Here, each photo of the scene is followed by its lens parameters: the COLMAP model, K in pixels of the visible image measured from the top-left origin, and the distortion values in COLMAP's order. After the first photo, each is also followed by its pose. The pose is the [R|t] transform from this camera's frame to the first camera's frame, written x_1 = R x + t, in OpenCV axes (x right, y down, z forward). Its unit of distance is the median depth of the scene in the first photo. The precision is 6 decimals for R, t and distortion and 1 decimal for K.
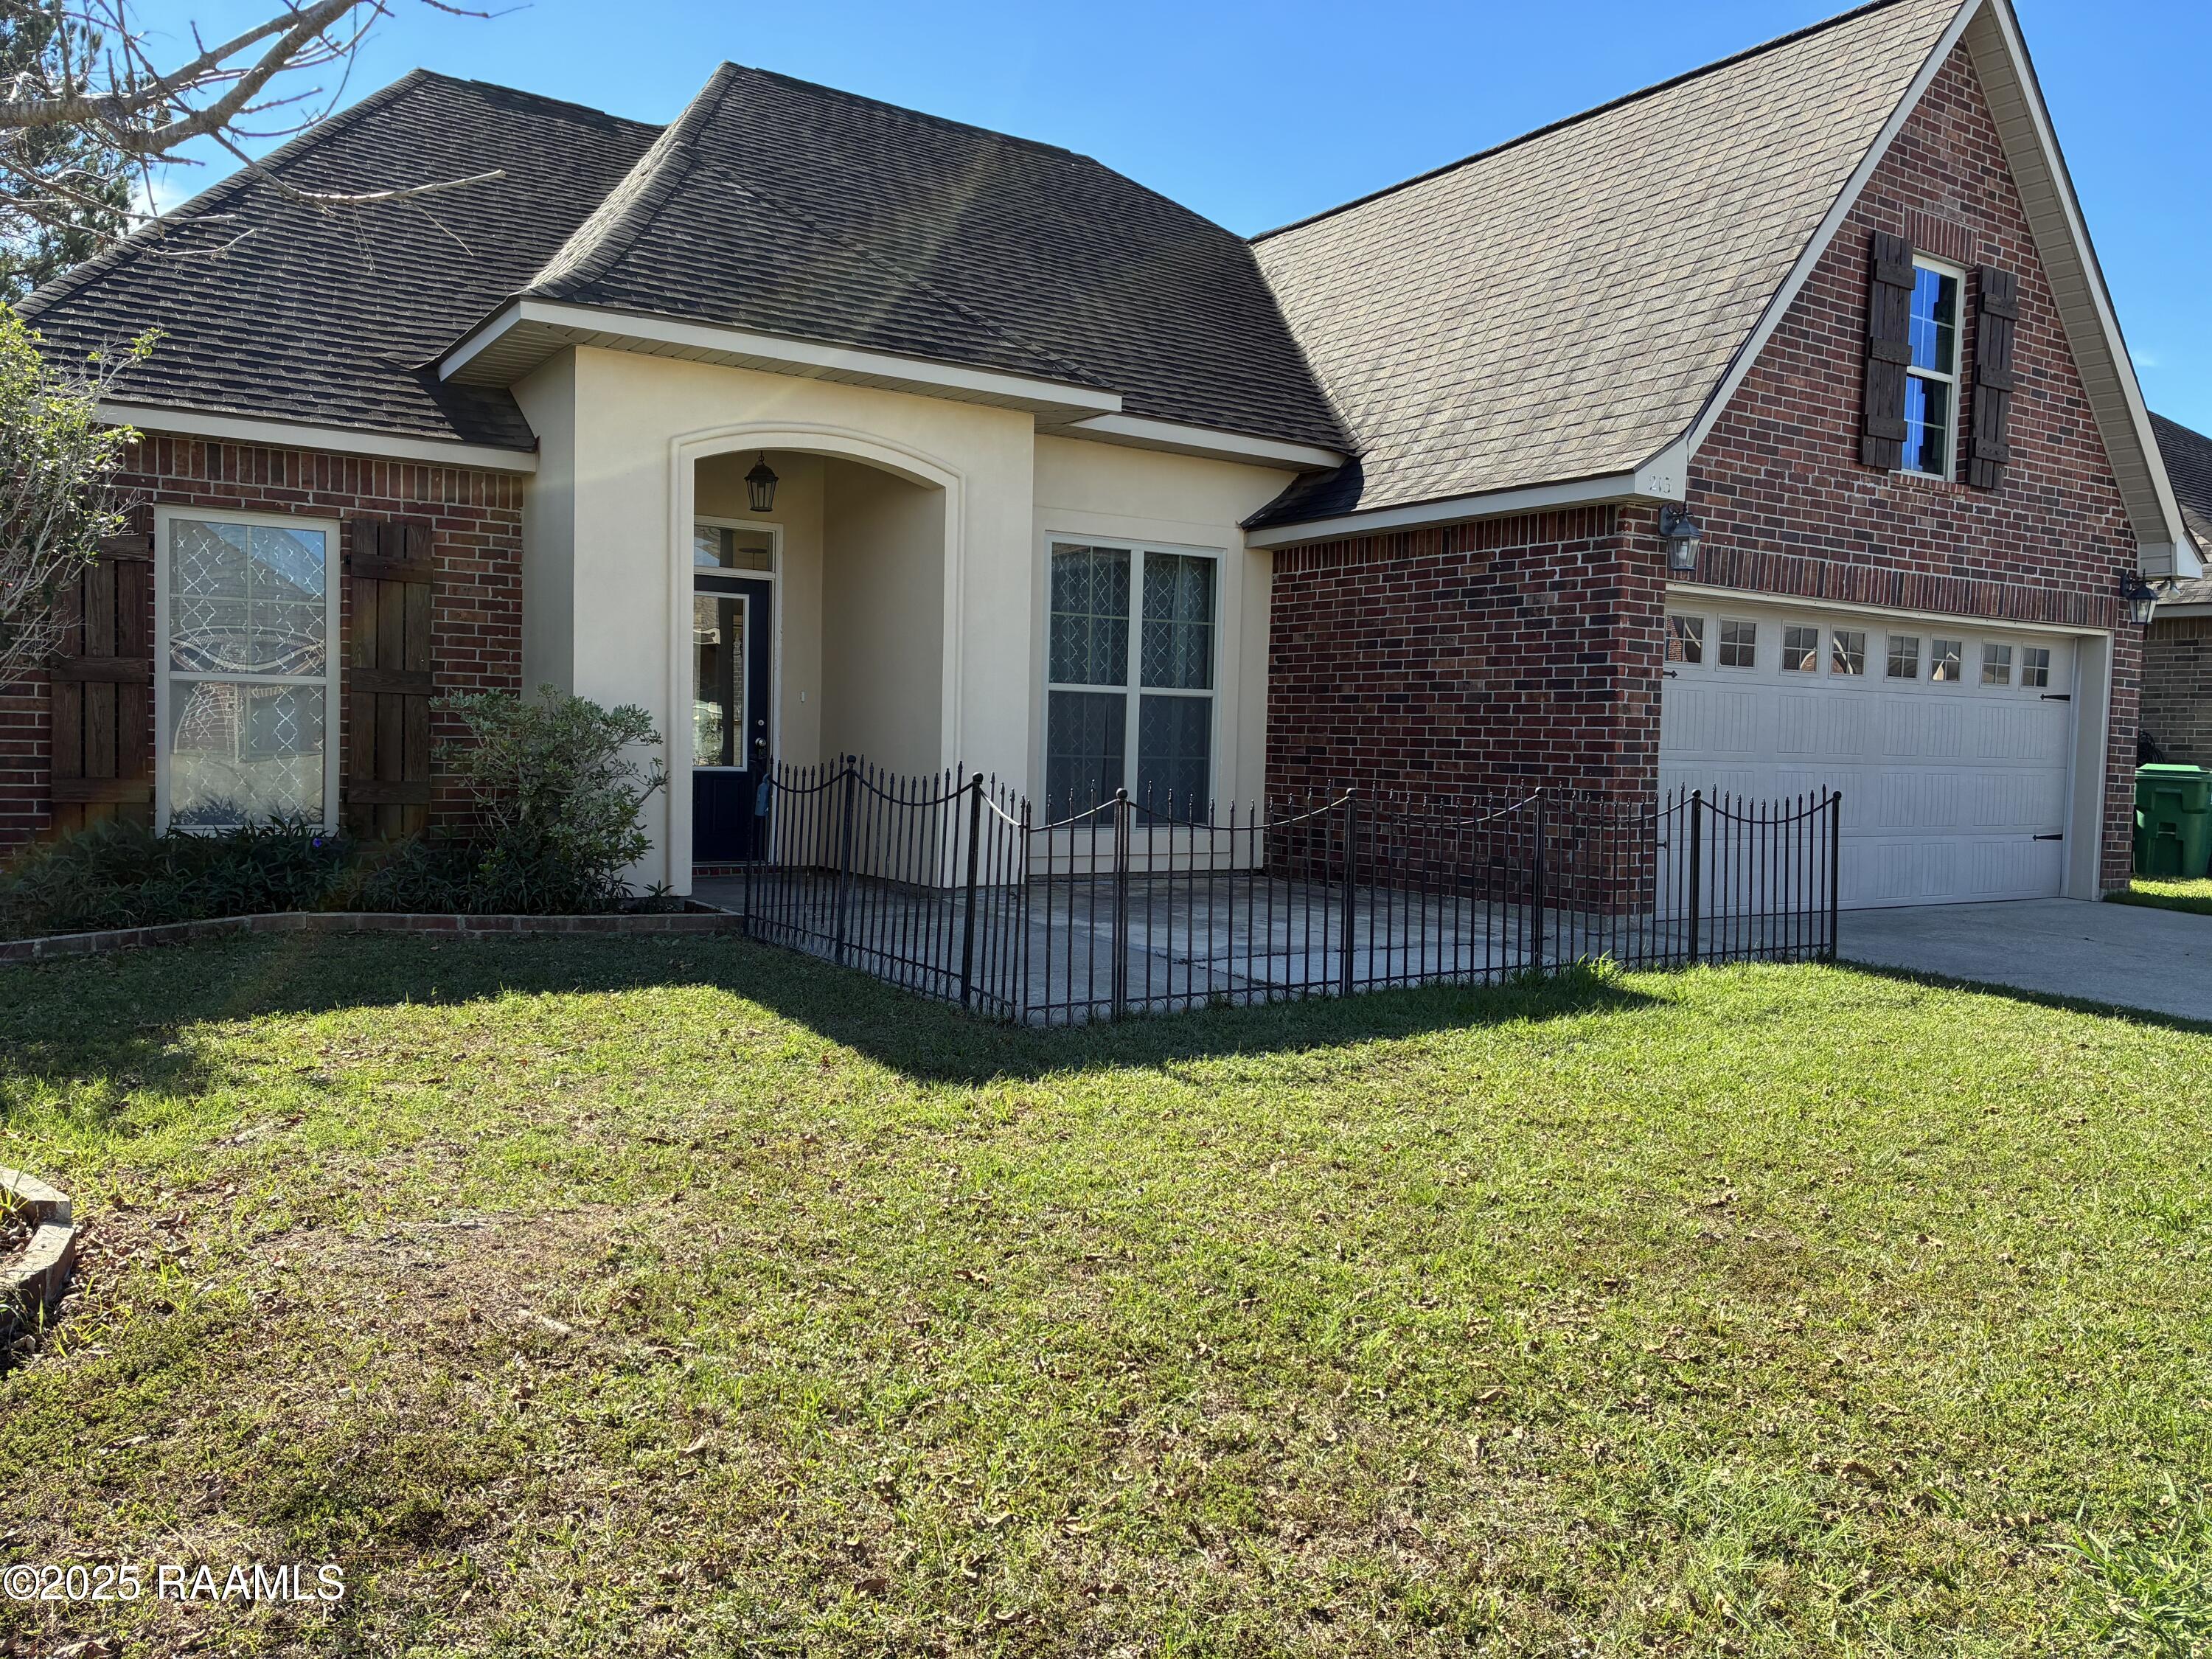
lens RADIAL K [[1672.7, 0, 1106.0], [0, 1672.7, 829.5], [0, 0, 1]] dist [0.000736, -0.006158]
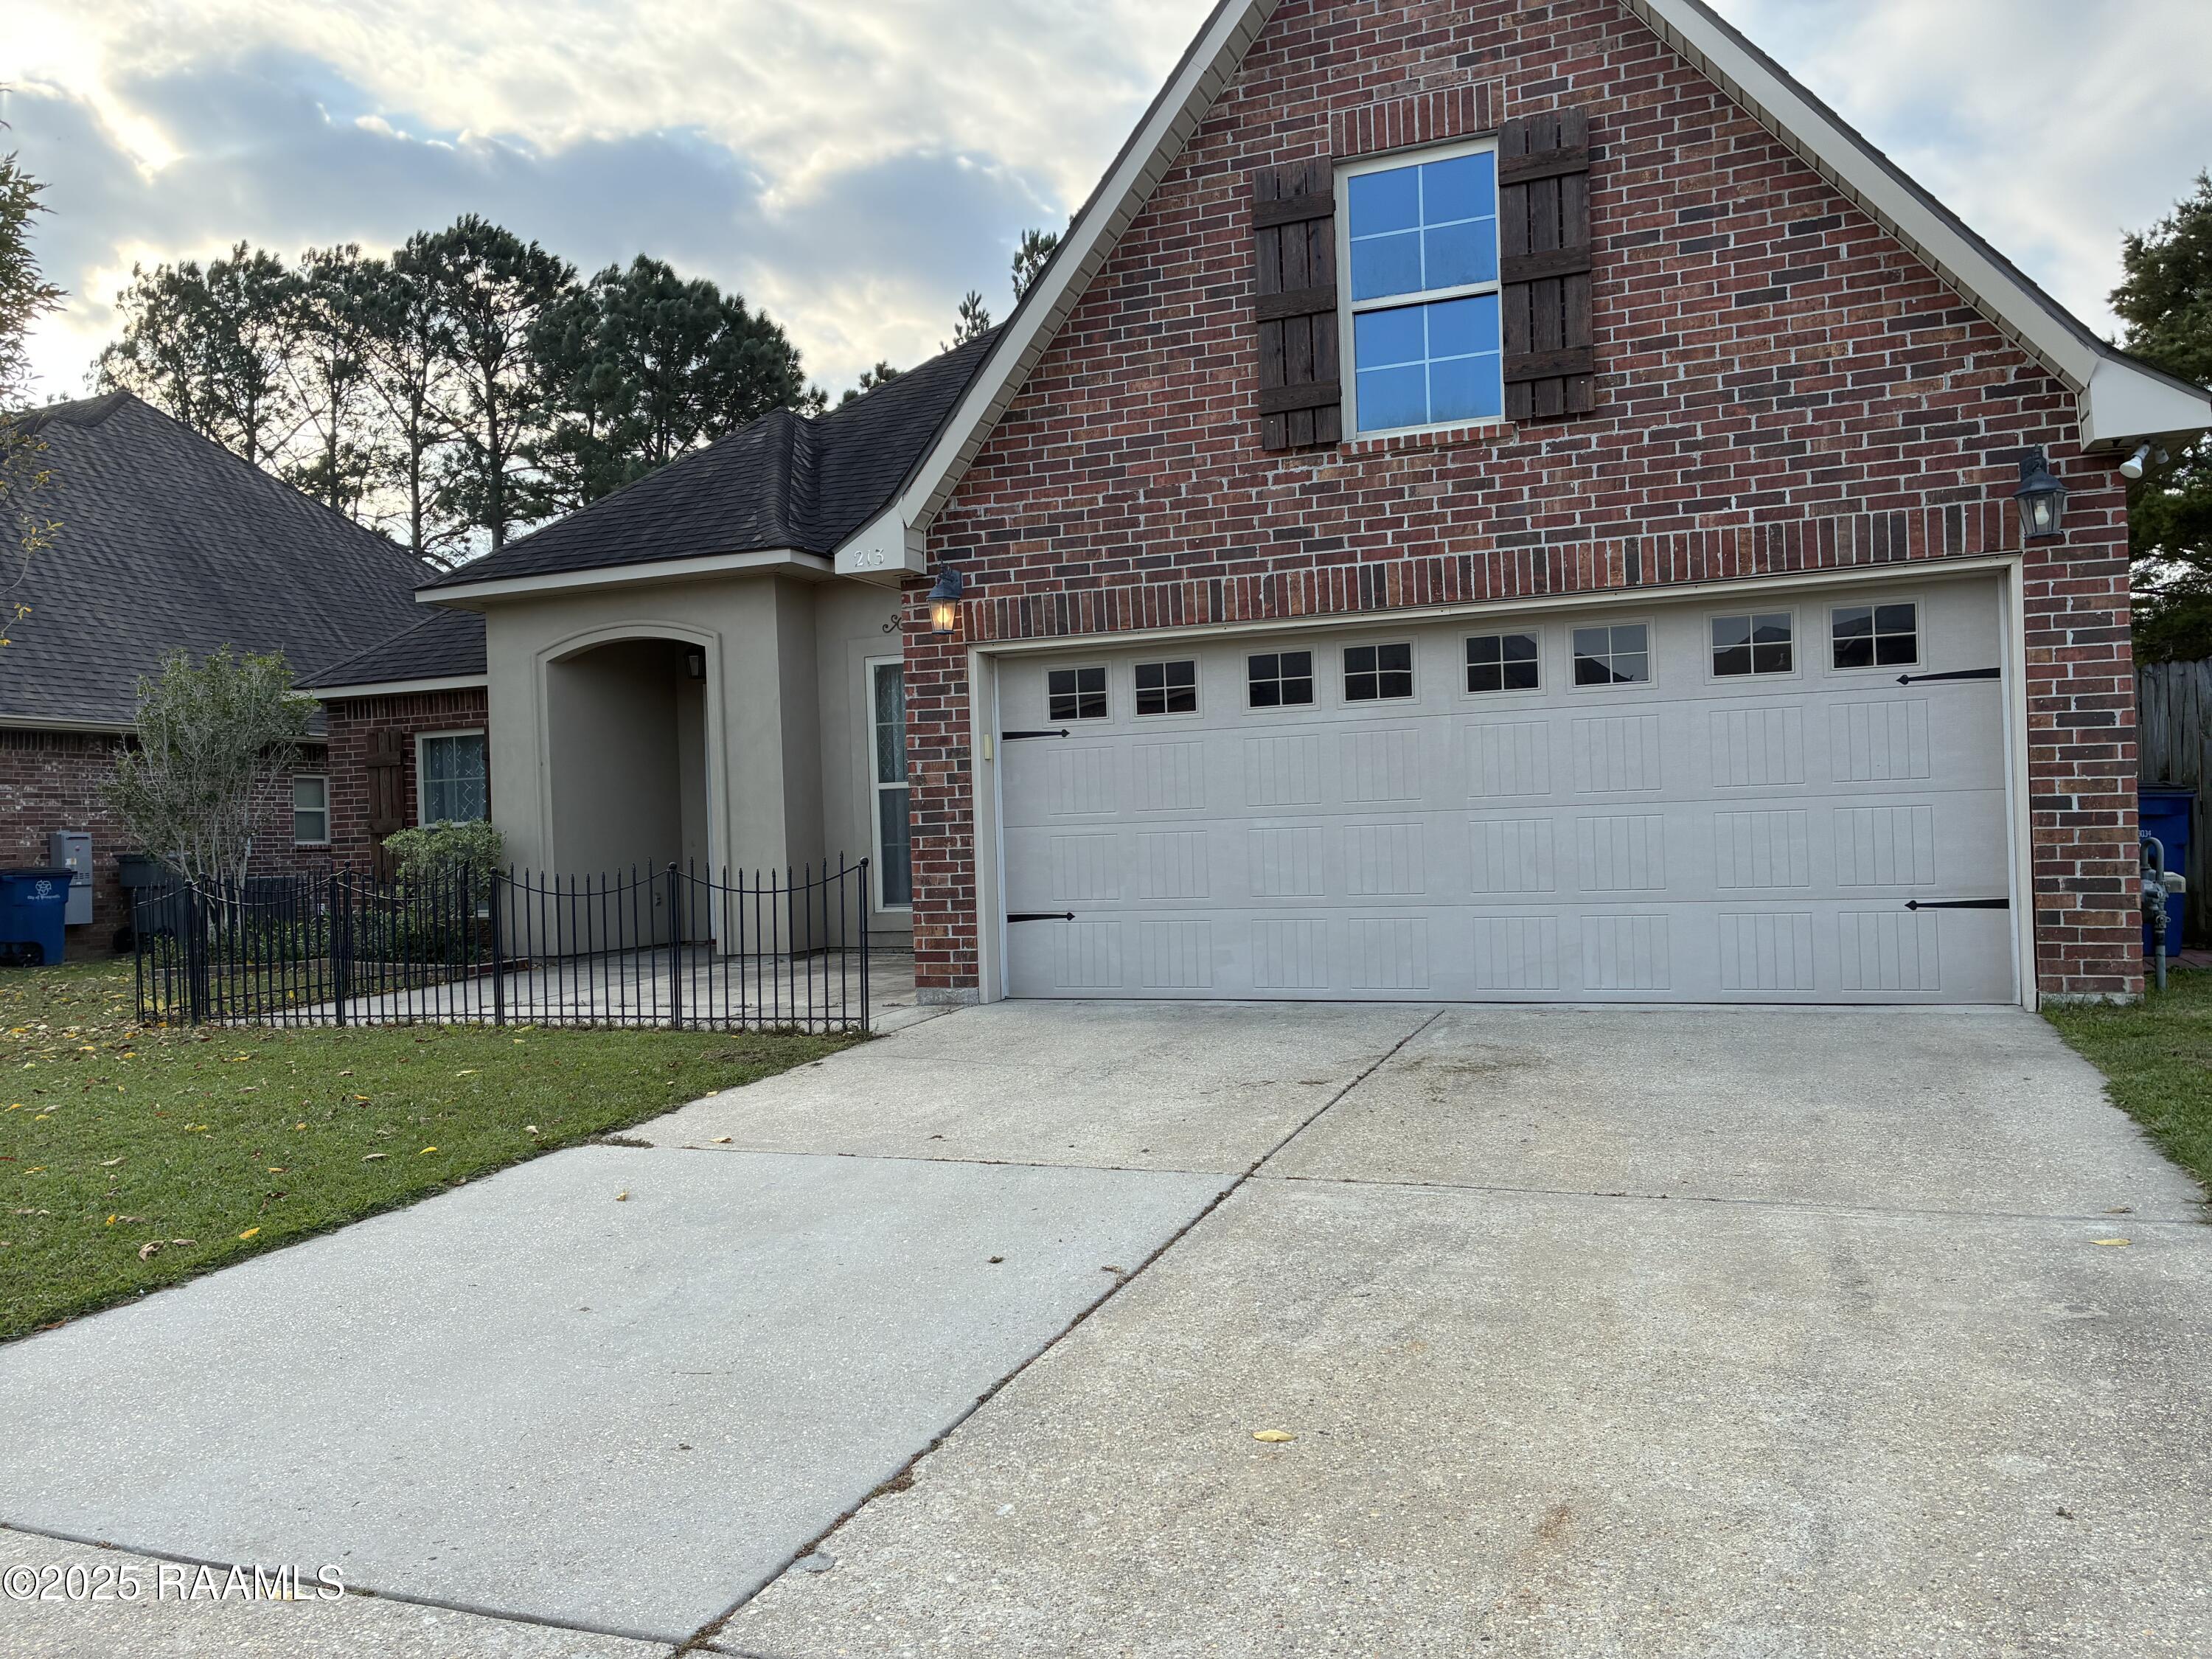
lens RADIAL K [[1672.7, 0, 1106.0], [0, 1672.7, 829.5], [0, 0, 1]] dist [0.000736, -0.006158]
pose [[0.503619, -0.037466, -0.863113, 1.131229], [-0.002467, 0.998993, -0.044804, 0.004929], [0.863922, 0.024693, 0.503020, 0.523223]]
